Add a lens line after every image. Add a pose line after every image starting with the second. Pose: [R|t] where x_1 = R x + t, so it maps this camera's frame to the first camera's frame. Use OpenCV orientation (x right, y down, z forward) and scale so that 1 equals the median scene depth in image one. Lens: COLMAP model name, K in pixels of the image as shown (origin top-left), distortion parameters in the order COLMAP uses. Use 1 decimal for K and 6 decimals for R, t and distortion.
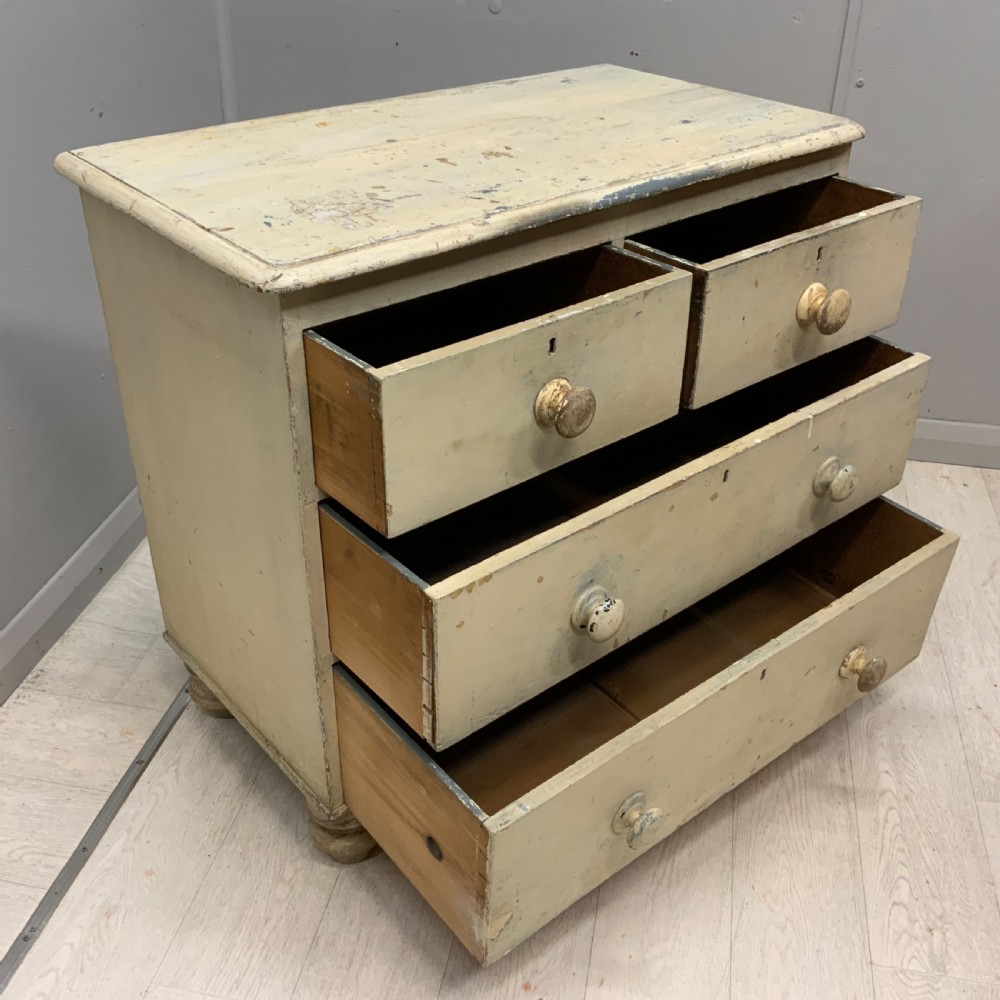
lens RADIAL K [[1100.3, 0, 496.4], [0, 1100.3, 496.4], [0, 0, 1]] dist [0.129787, -0.307603]
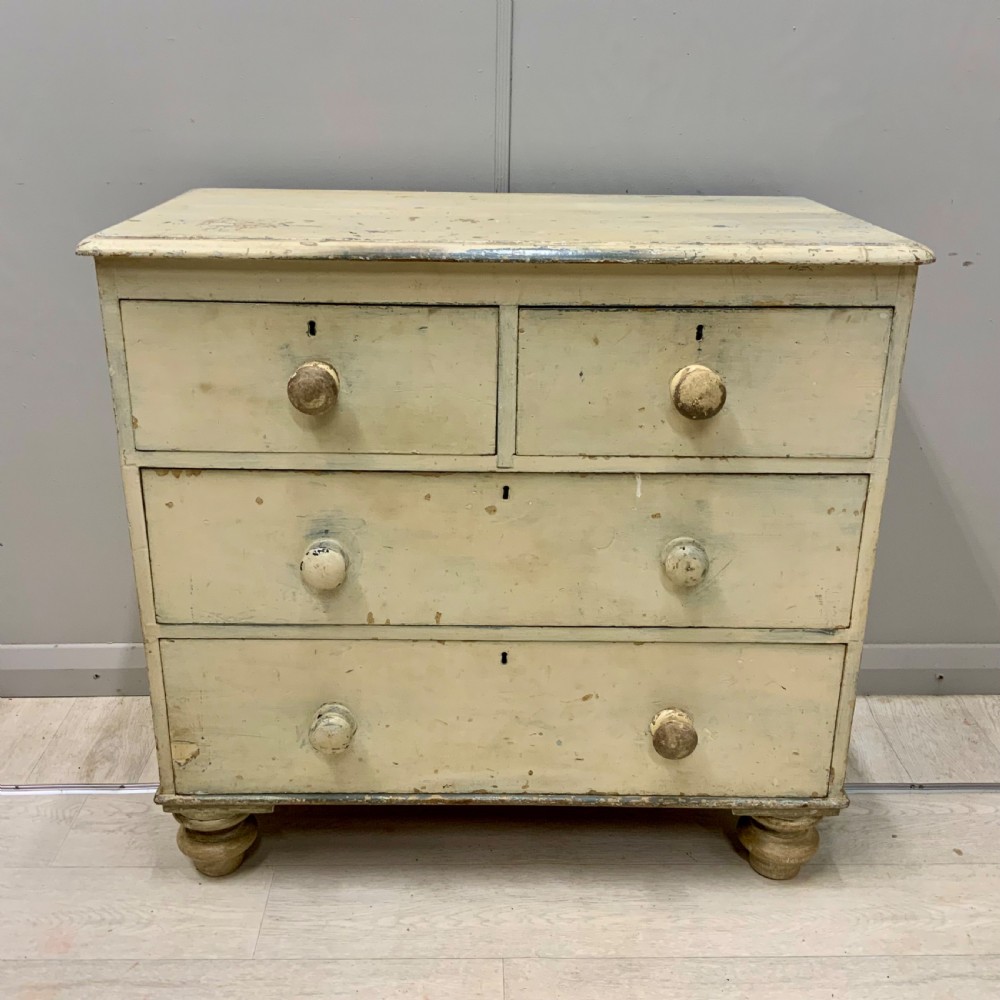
lens RADIAL K [[1100.3, 0, 496.4], [0, 1100.3, 496.4], [0, 0, 1]] dist [0.129787, -0.307603]
pose [[0.773264, 0.226120, -0.592396, 0.746185], [-0.338392, 0.937253, -0.083955, 0.004560], [0.536241, 0.265381, 0.801260, 0.299427]]
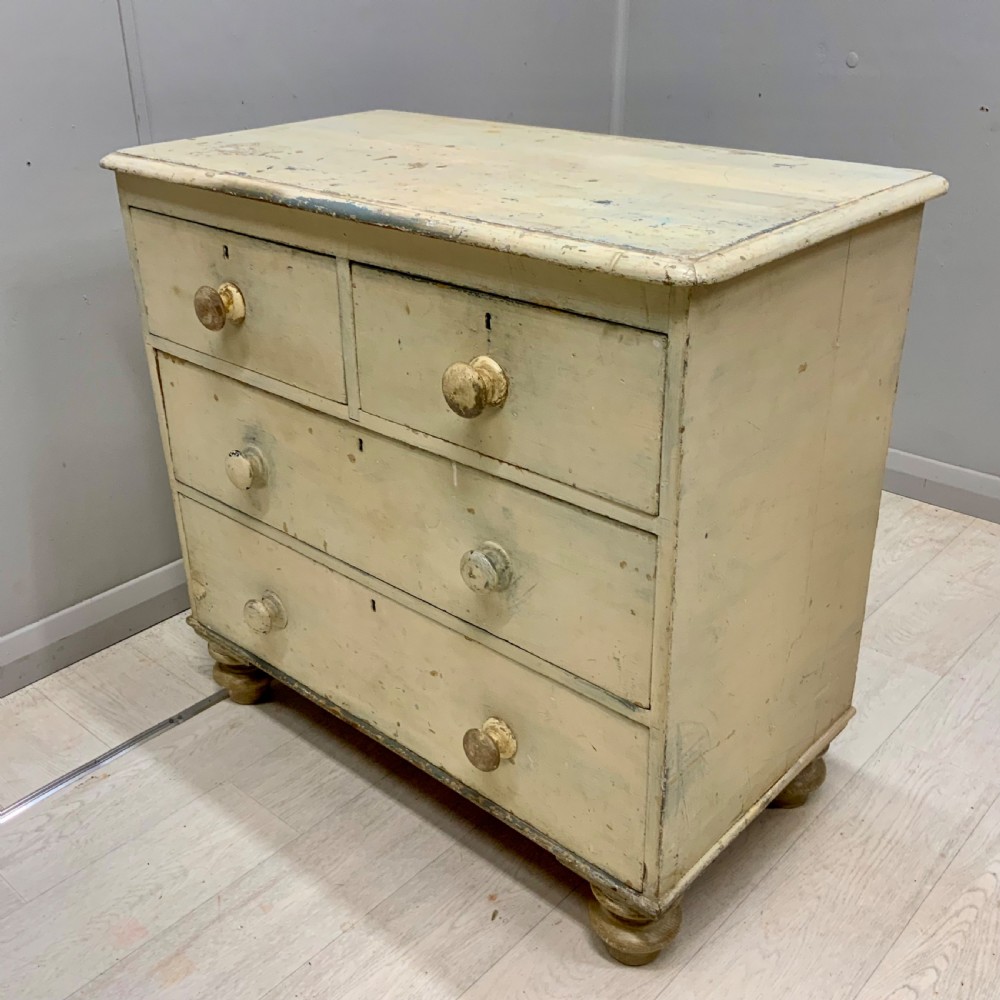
lens RADIAL K [[1100.3, 0, 496.4], [0, 1100.3, 496.4], [0, 0, 1]] dist [0.129787, -0.307603]
pose [[0.140645, 0.426486, -0.893493, 1.120908], [-0.509486, 0.804976, 0.304036, -0.449301], [0.848907, 0.412461, 0.330504, 0.944544]]
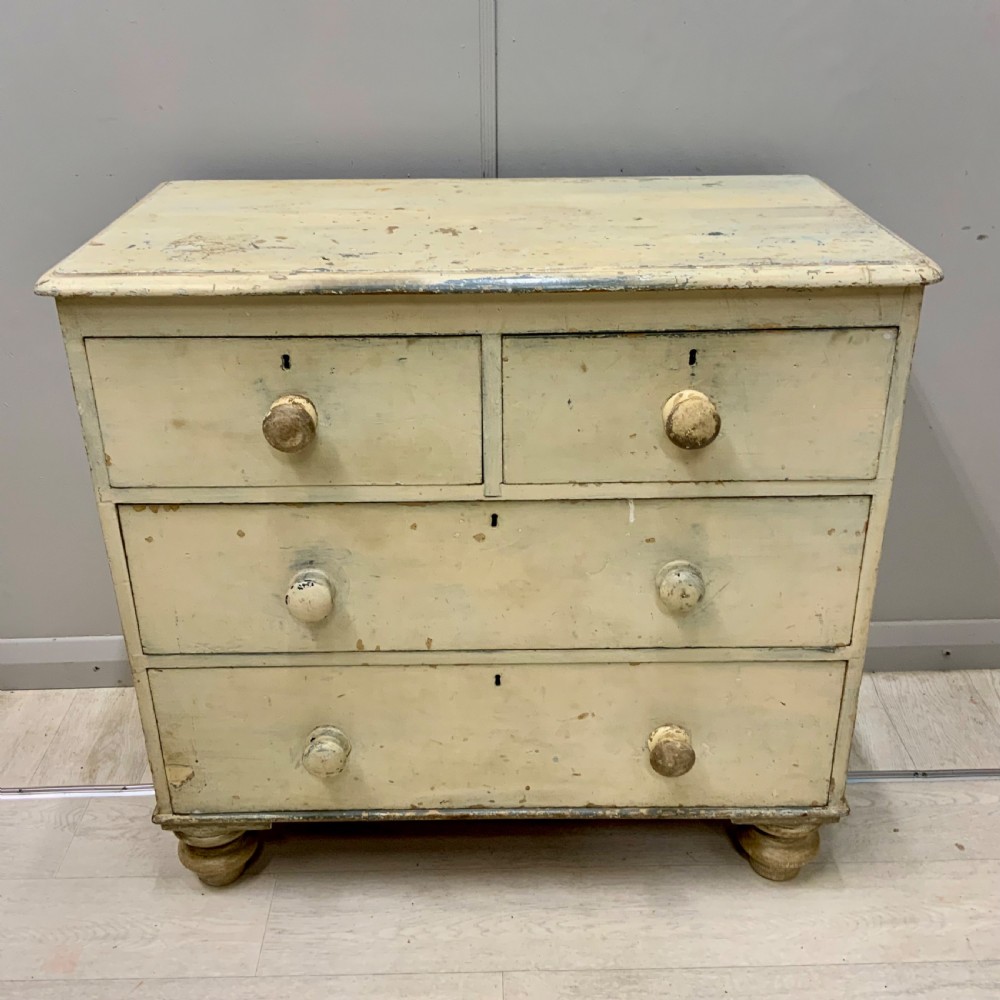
lens RADIAL K [[1100.3, 0, 496.4], [0, 1100.3, 496.4], [0, 0, 1]] dist [0.129787, -0.307603]
pose [[0.770021, 0.264570, -0.580578, 0.715295], [-0.319890, 0.947425, 0.007473, -0.122687], [0.552031, 0.179966, 0.814171, 0.314380]]
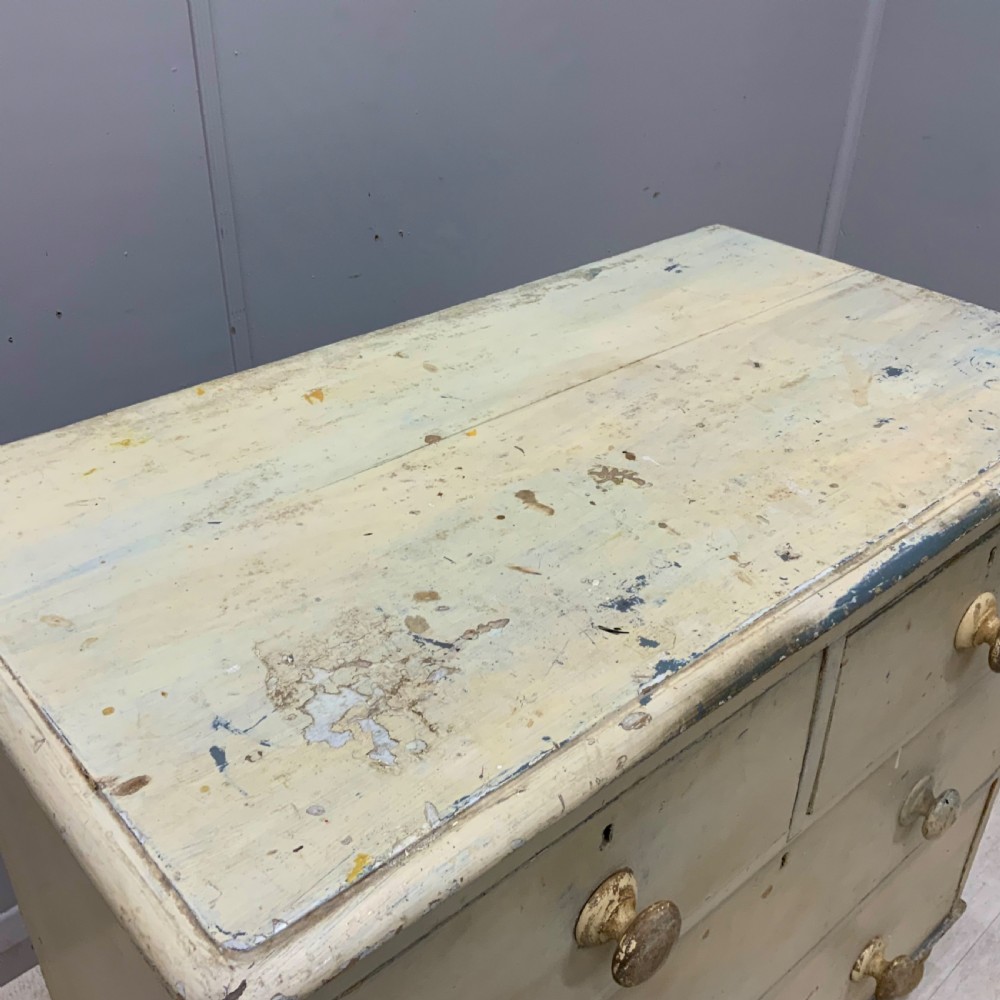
lens RADIAL K [[1100.3, 0, 496.4], [0, 1100.3, 496.4], [0, 0, 1]] dist [0.129787, -0.307603]
pose [[0.999728, -0.012432, 0.019719, -0.082248], [0.012384, 0.999920, 0.002549, -0.330419], [-0.019749, -0.002304, 0.999802, 0.458293]]
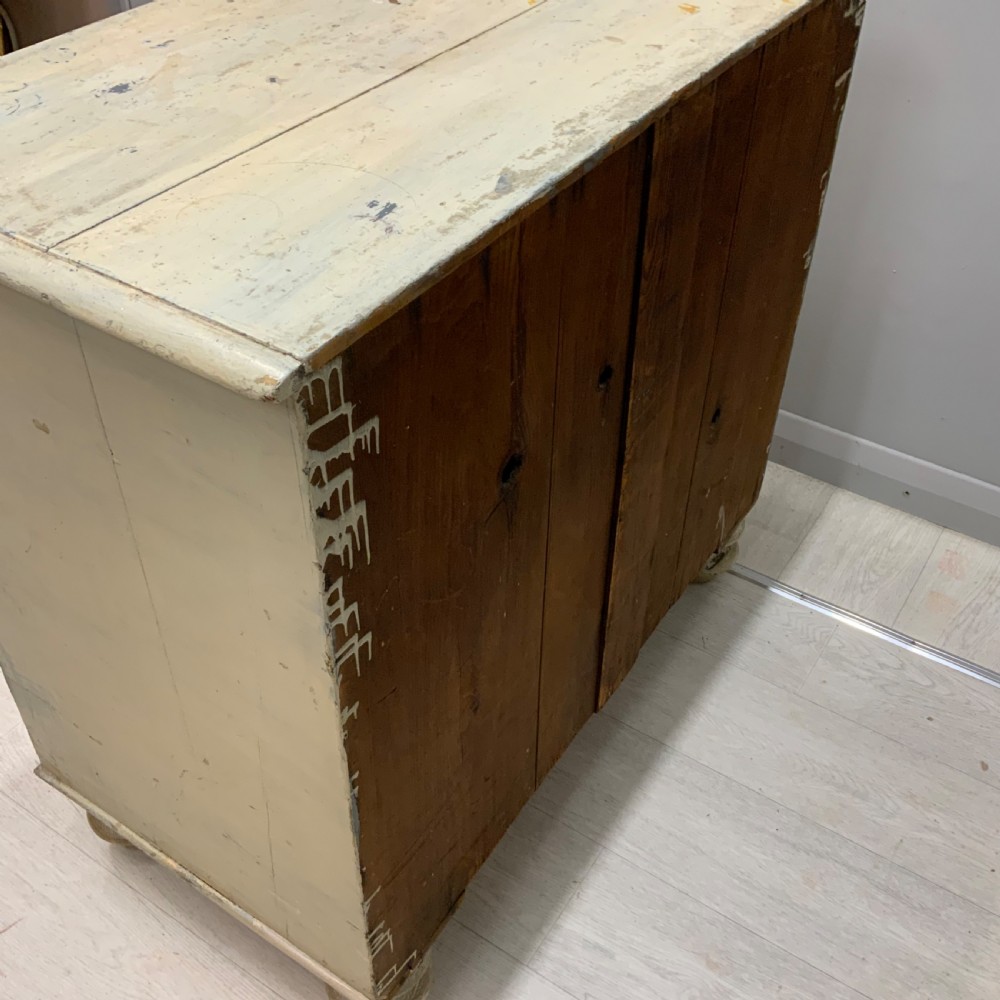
lens RADIAL K [[1100.3, 0, 496.4], [0, 1100.3, 496.4], [0, 0, 1]] dist [0.129787, -0.307603]
pose [[-0.959214, 0.172673, -0.223814, 0.183255], [-0.163408, 0.307360, 0.937458, -1.010361], [0.230665, 0.935796, -0.266608, 1.690350]]
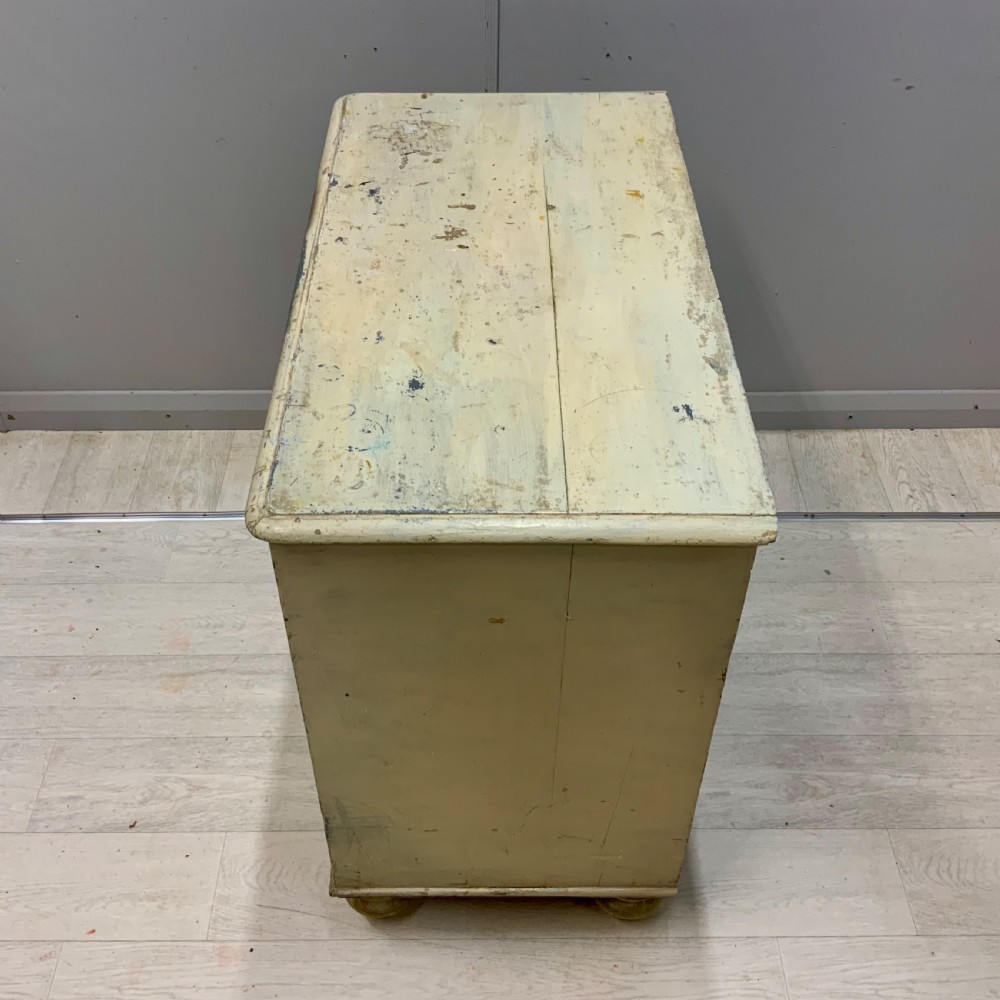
lens RADIAL K [[1100.3, 0, 496.4], [0, 1100.3, 496.4], [0, 0, 1]] dist [0.129787, -0.307603]
pose [[-0.635344, 0.524106, -0.567143, 0.759064], [-0.422333, 0.379032, 0.823389, -1.194761], [0.646508, 0.762659, -0.019469, 1.361056]]
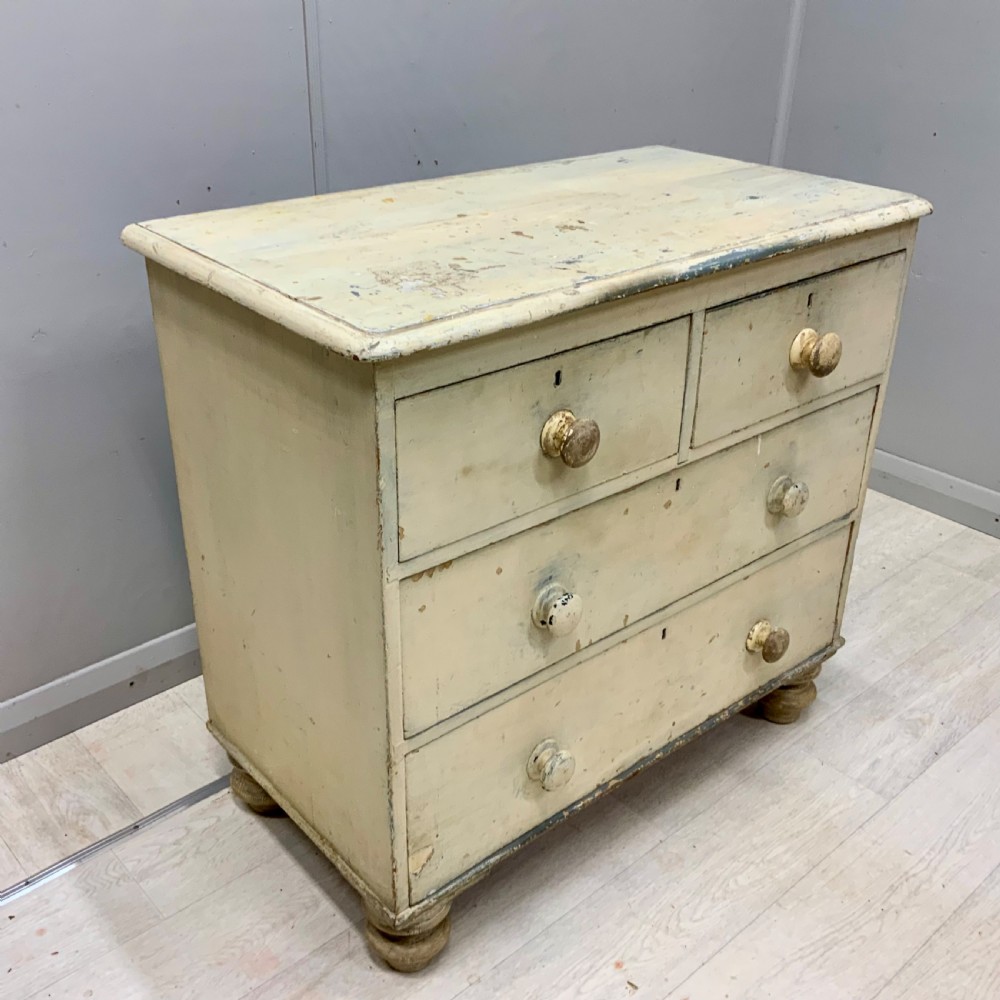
lens RADIAL K [[1100.3, 0, 496.4], [0, 1100.3, 496.4], [0, 0, 1]] dist [0.129787, -0.307603]
pose [[0.999948, -0.002380, 0.009870, -0.084385], [0.003158, 0.996823, -0.079592, 0.008559], [-0.009650, 0.079619, 0.996779, 0.043704]]
